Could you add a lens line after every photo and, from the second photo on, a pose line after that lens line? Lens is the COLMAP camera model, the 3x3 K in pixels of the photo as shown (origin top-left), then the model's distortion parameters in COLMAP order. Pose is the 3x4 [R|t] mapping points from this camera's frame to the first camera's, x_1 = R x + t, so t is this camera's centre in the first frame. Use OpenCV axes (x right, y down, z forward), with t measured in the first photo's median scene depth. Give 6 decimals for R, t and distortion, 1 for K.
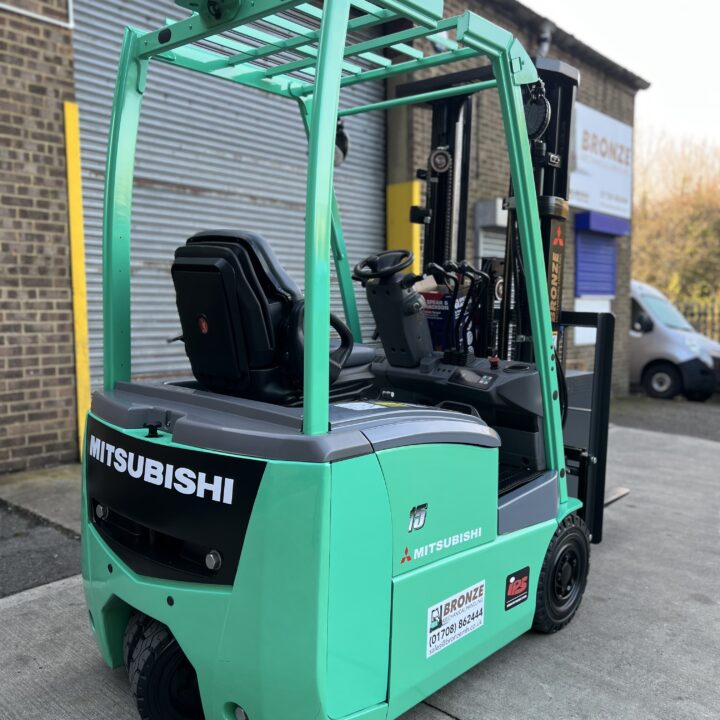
lens RADIAL K [[716.9, 0, 362.6], [0, 716.9, 358.6], [0, 0, 1]] dist [0.004377, 0.000000]
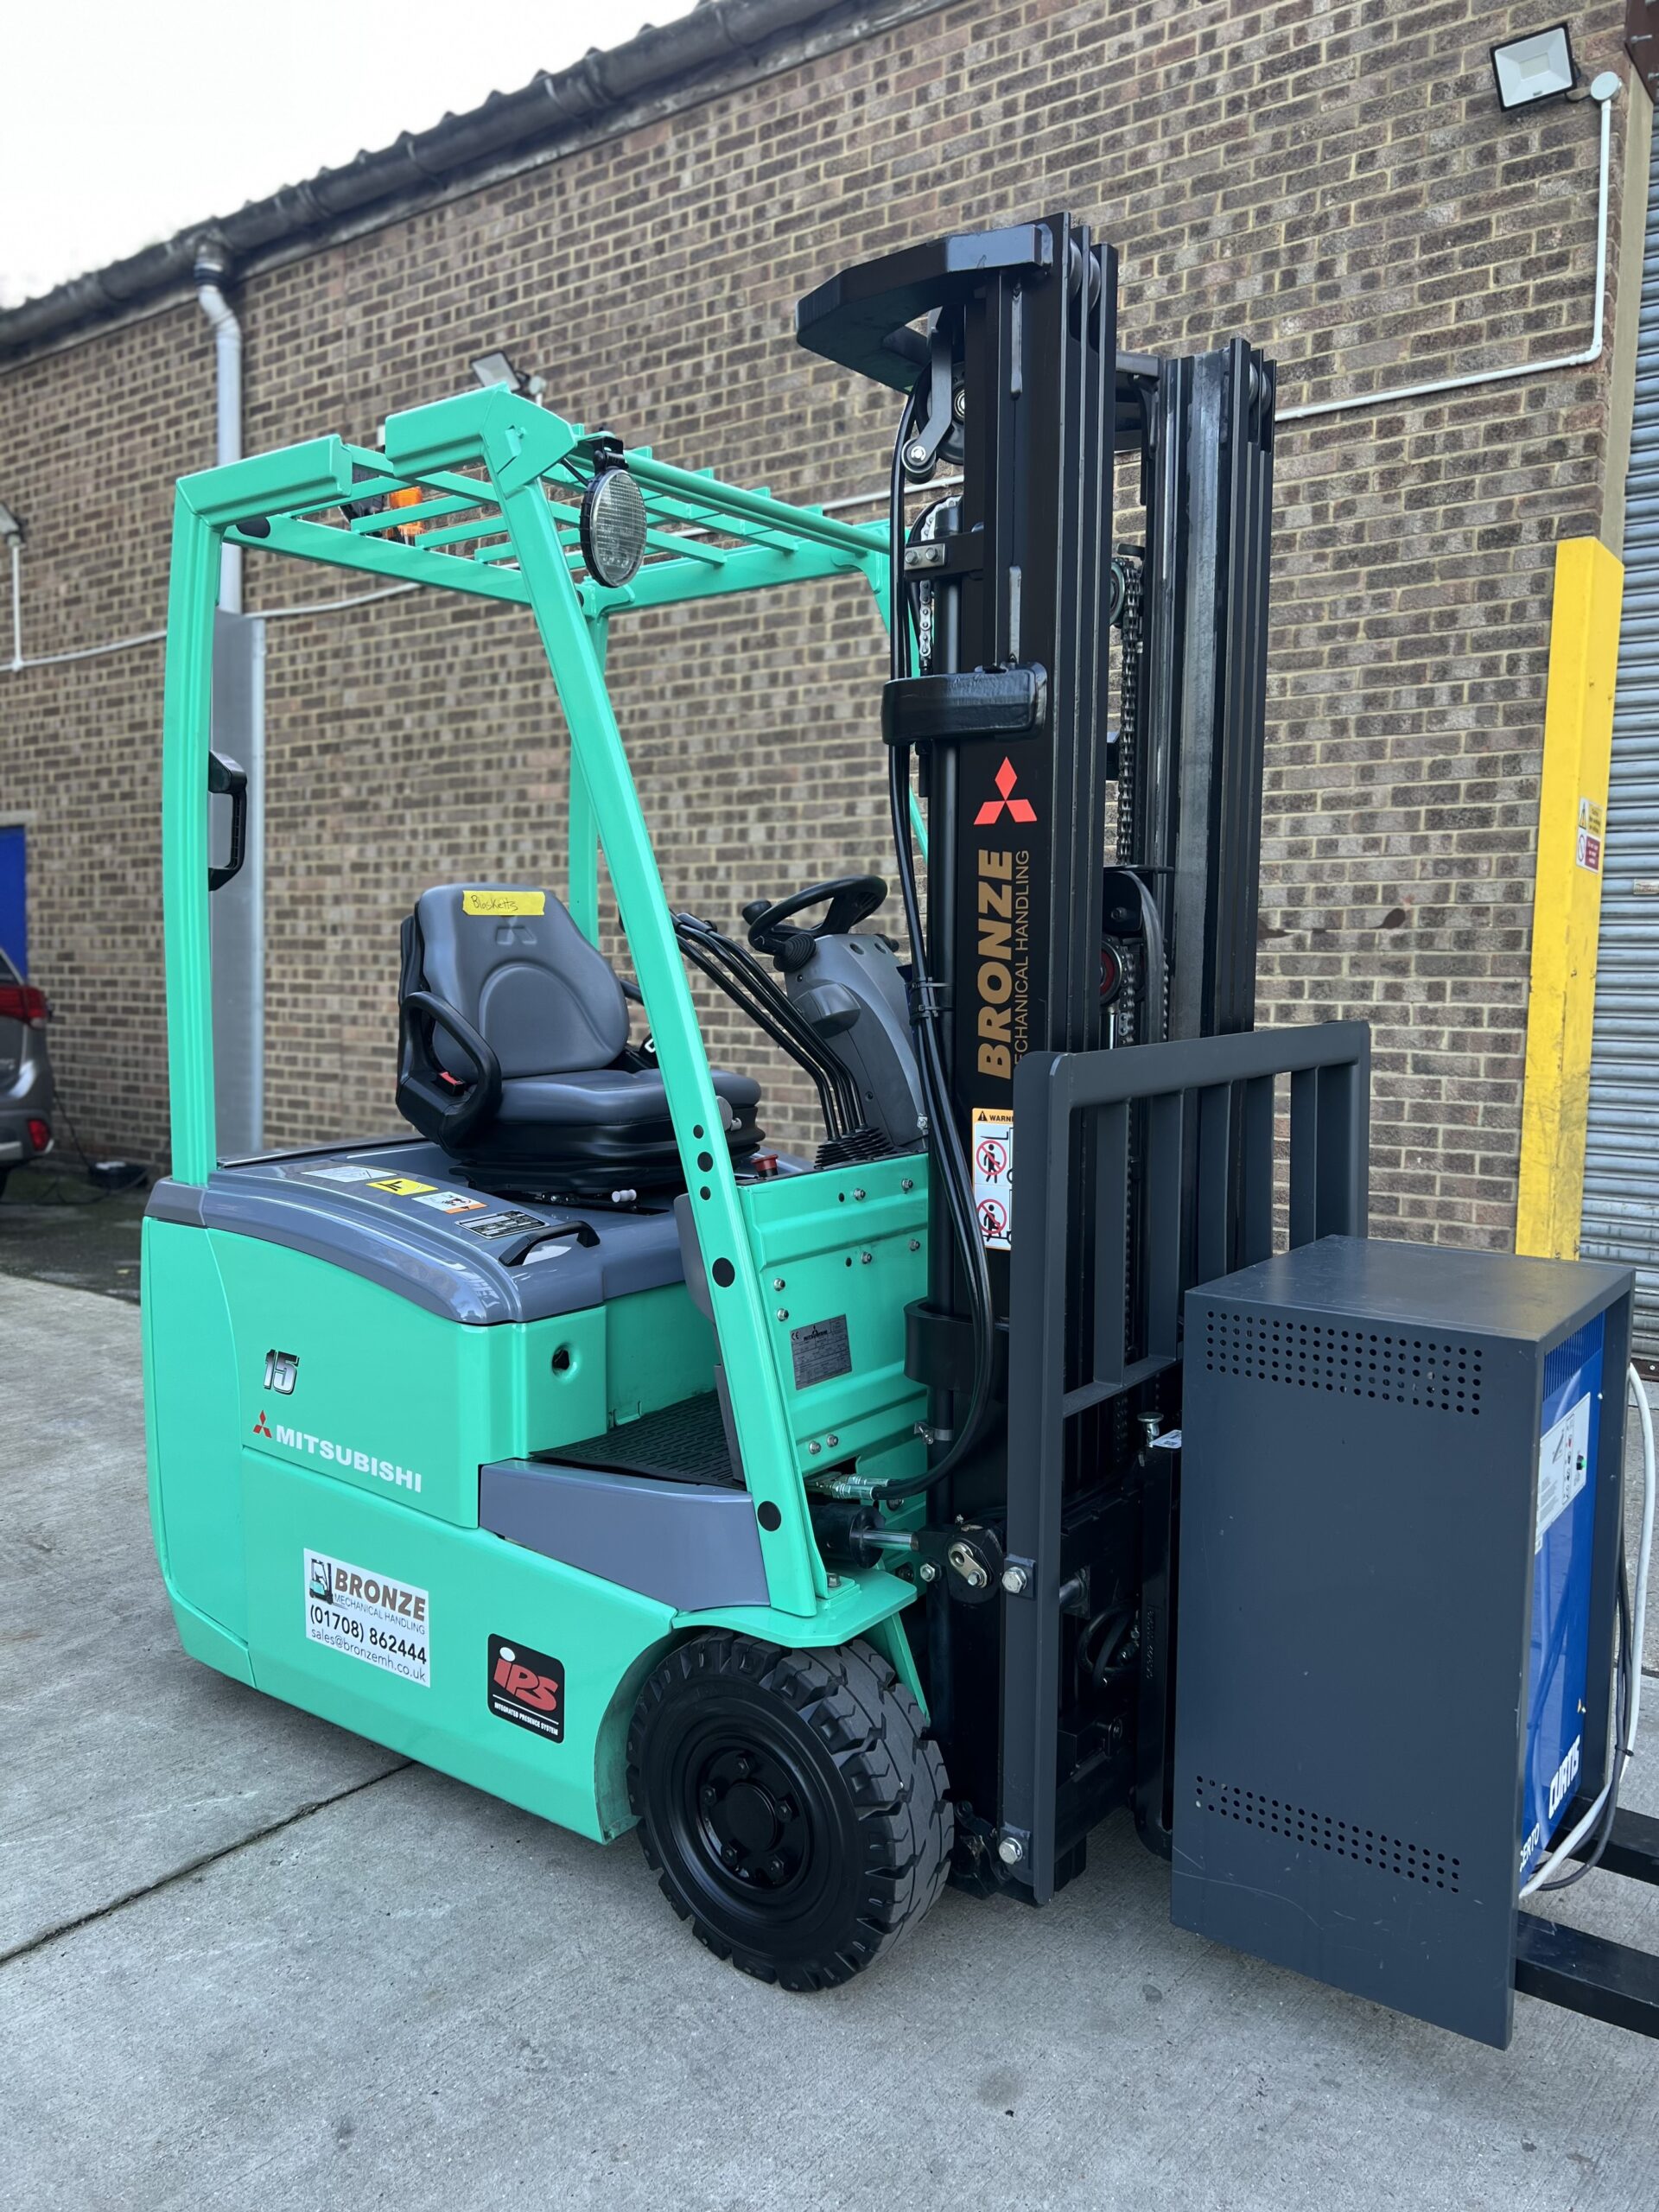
lens RADIAL K [[1665.4, 0, 834.5], [0, 1665.4, 1112.3], [0, 0, 1]] dist [0.011512, -0.000414]
pose [[0.088585, 0.070370, -0.993580, 0.582694], [-0.089166, 0.994057, 0.062454, -0.045044], [0.992070, 0.083061, 0.094333, 0.524529]]
